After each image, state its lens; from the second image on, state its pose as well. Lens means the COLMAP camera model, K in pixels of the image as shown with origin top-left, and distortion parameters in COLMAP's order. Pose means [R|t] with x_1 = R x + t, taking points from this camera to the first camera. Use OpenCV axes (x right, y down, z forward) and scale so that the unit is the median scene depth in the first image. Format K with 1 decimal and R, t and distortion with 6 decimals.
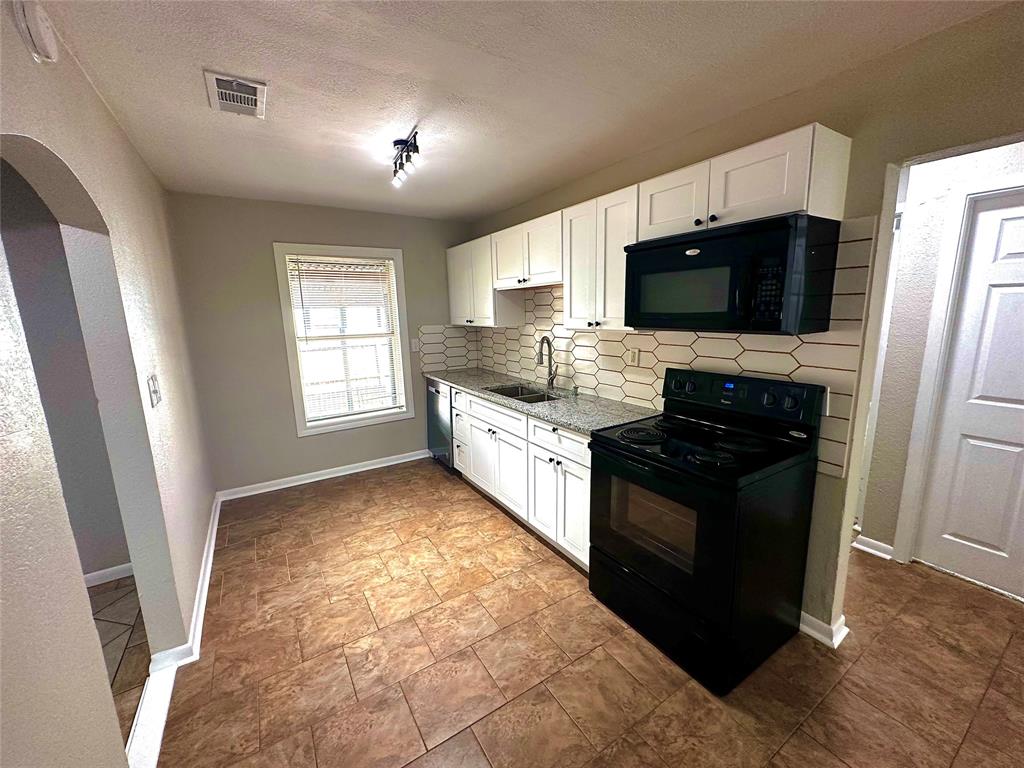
lens RADIAL K [[409.6, 0, 512.0], [0, 409.6, 384.0], [0, 0, 1]] dist [-0.000875, -0.000088]
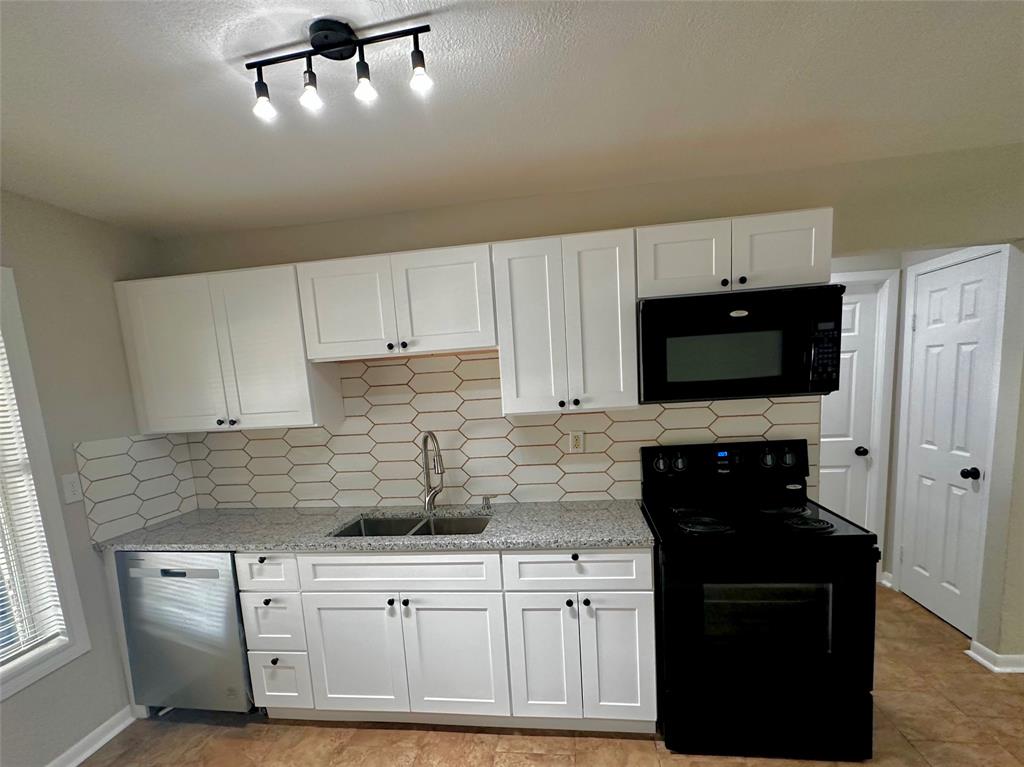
lens RADIAL K [[485.0, 0, 511.3], [0, 485.0, 449.5], [0, 0, 1]] dist [-0.001963, -0.000296]
pose [[0.642911, -0.127214, 0.755302, -0.514437], [0.183037, 0.983057, 0.009773, -0.086040], [-0.743749, 0.131965, 0.655303, 0.483803]]
